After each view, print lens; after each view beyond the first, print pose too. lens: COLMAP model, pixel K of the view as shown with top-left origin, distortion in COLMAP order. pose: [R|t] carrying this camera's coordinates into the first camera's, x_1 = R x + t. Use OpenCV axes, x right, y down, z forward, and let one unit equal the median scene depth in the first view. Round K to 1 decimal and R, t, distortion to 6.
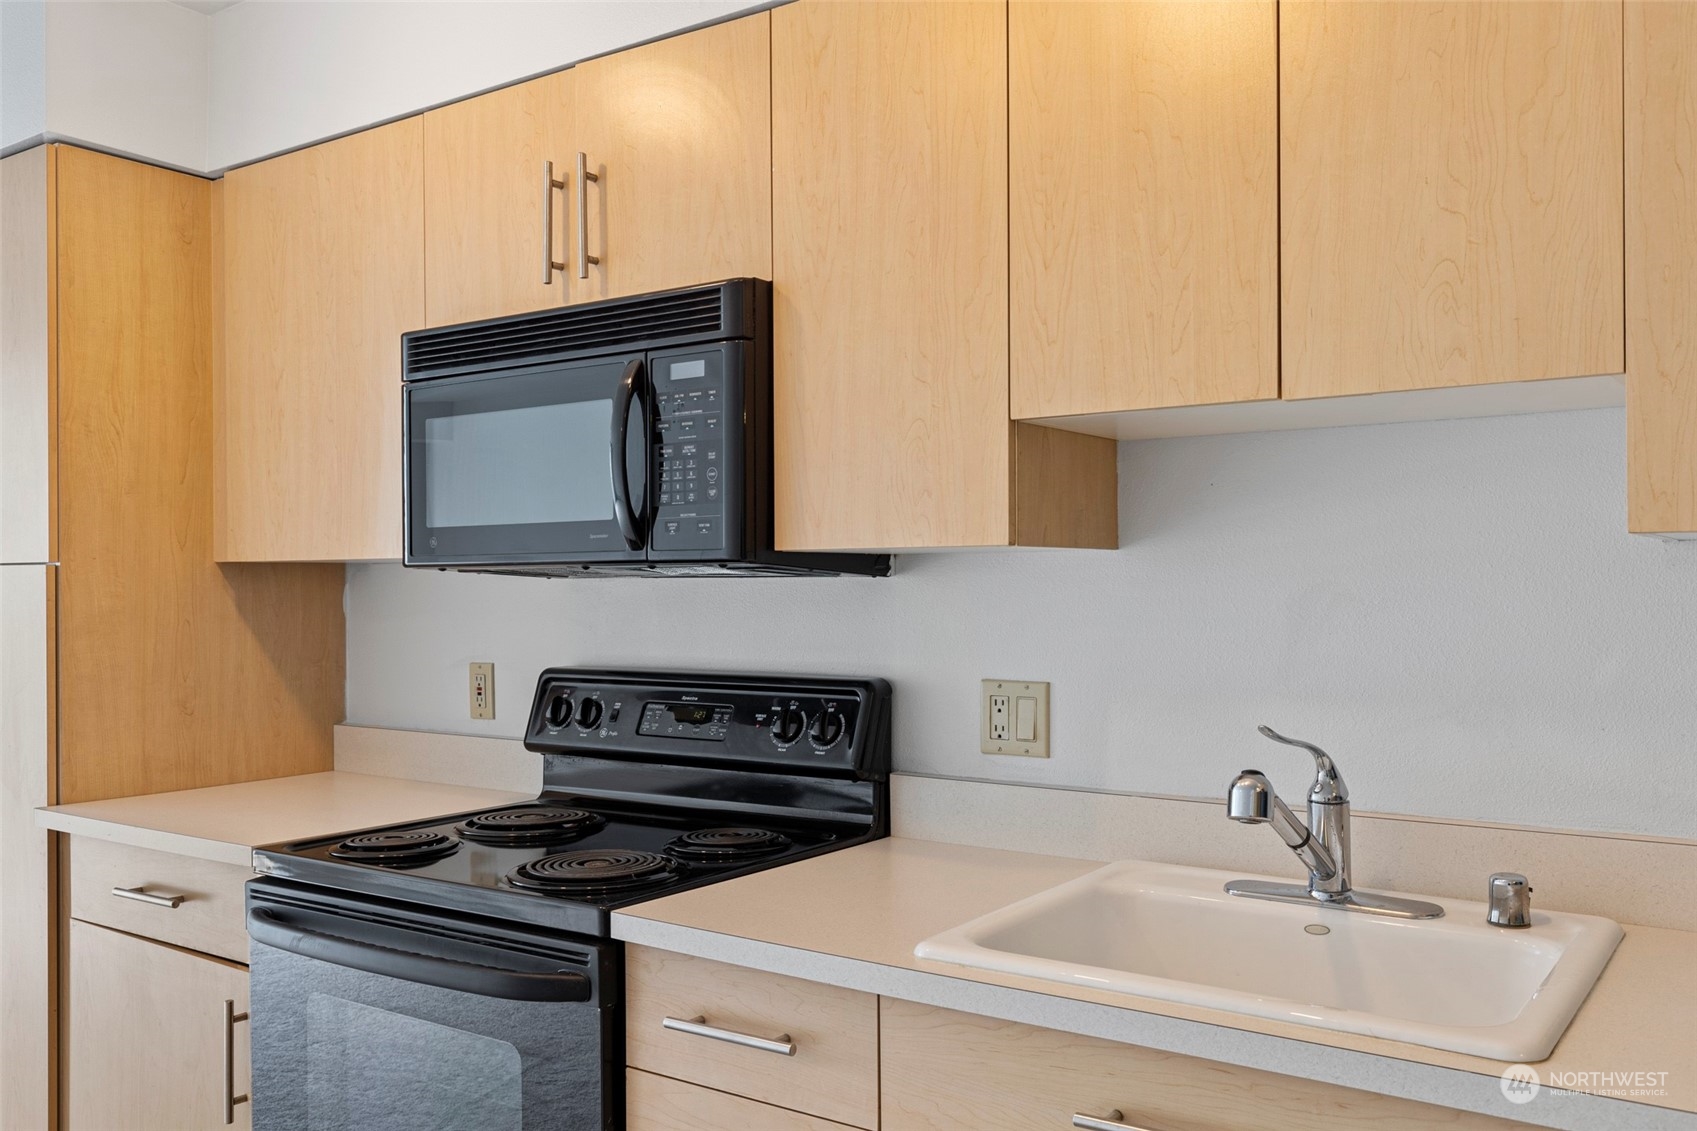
lens RADIAL K [[1430.7, 0, 850.8], [0, 1430.7, 581.9], [0, 0, 1]] dist [0.003978, 0.003767]
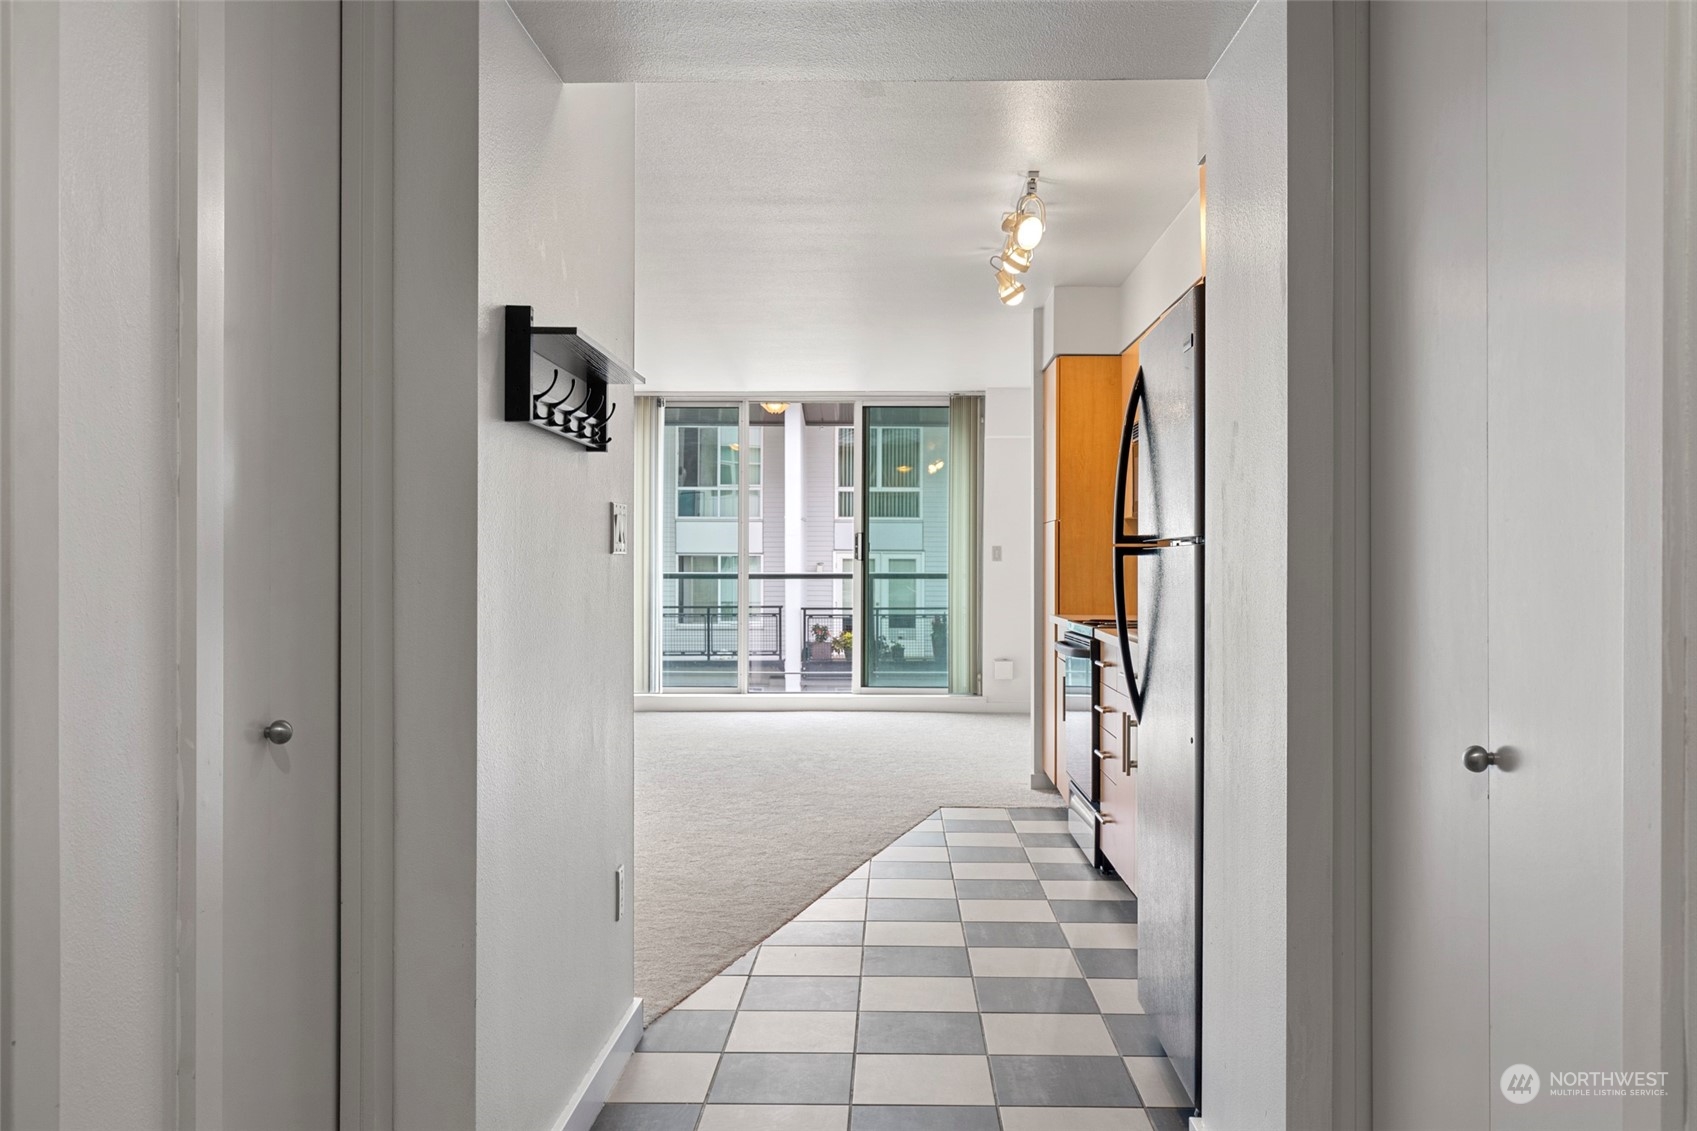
lens RADIAL K [[1404.4, 0, 848.5], [0, 1404.4, 565.5], [0, 0, 1]] dist [-0.000131, 0.000619]
pose [[0.552354, 0.005232, -0.833593, 1.630388], [-0.003102, 0.999986, 0.004221, 0.071806], [0.833604, 0.000255, 0.552363, -0.855263]]
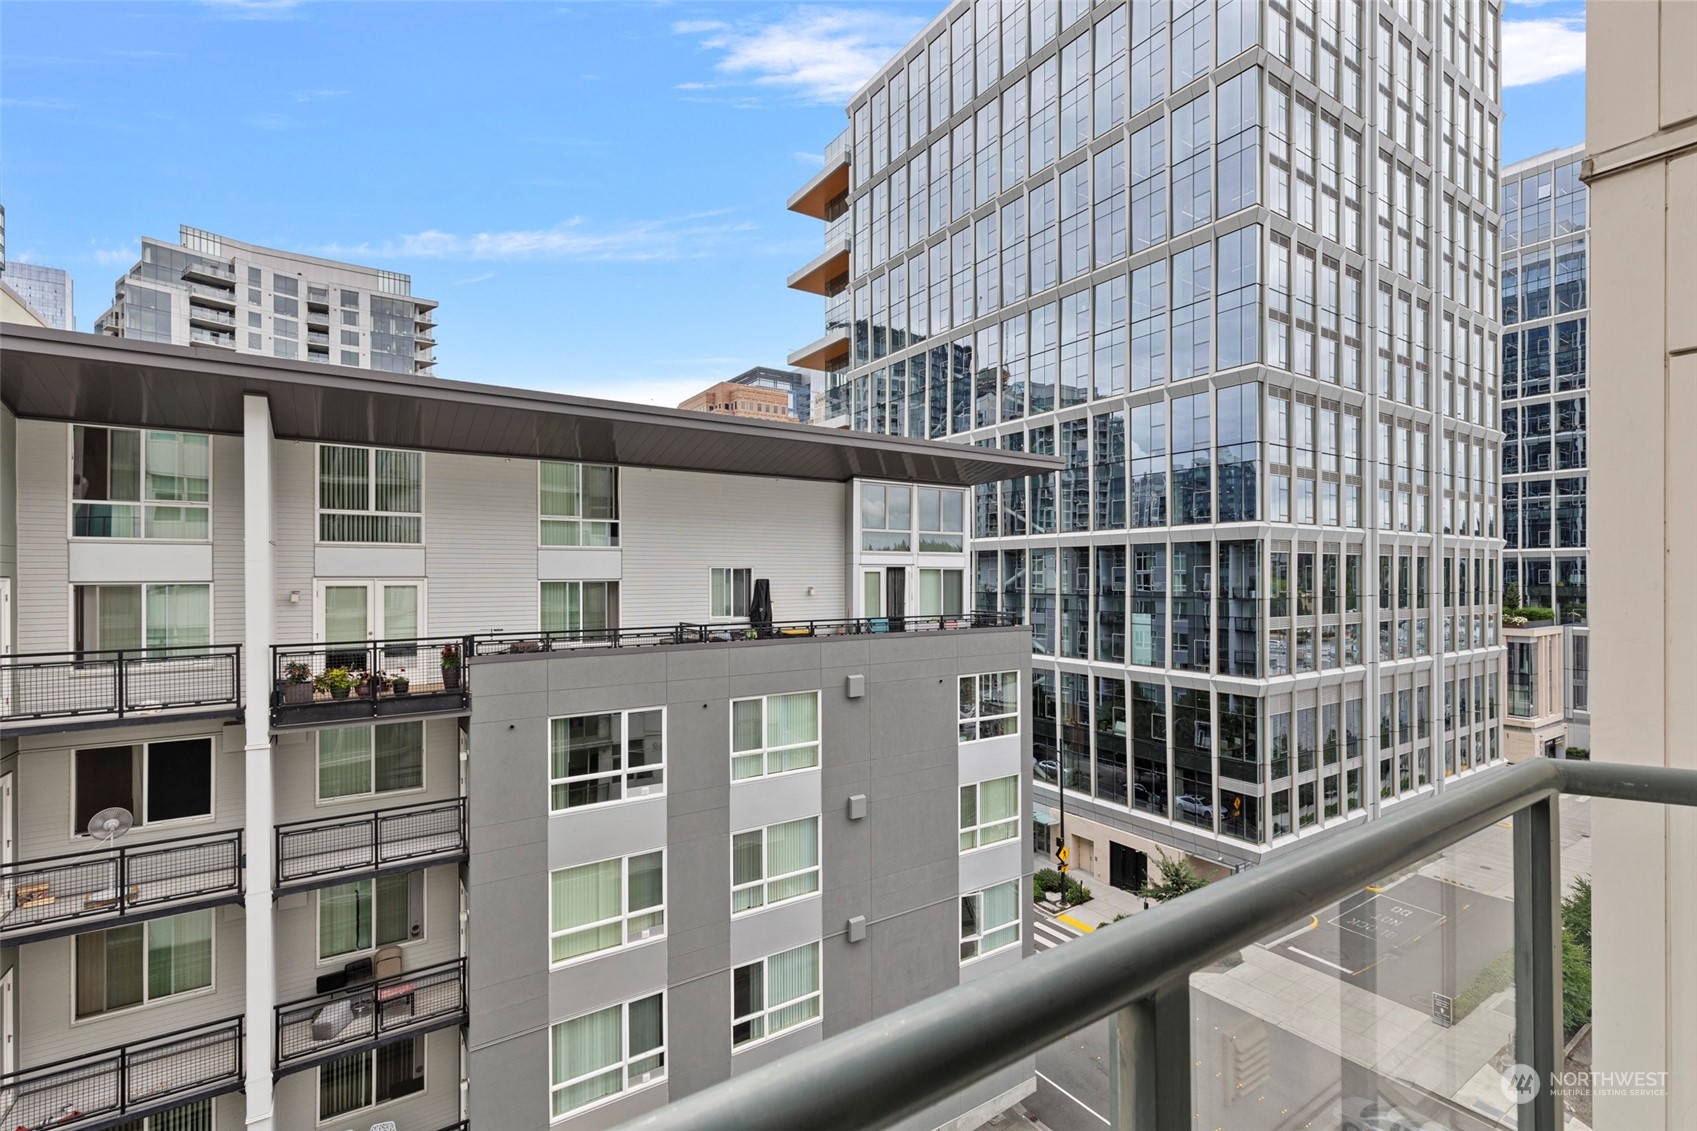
lens RADIAL K [[774.7, 0, 866.2], [0, 774.7, 572.7], [0, 0, 1]] dist [-0.001222, 0.004175]
pose [[0.936071, -0.004770, -0.351779, -2.663544], [0.003357, 0.999984, -0.004626, -0.009702], [0.351795, 0.003149, 0.936072, 1.753063]]
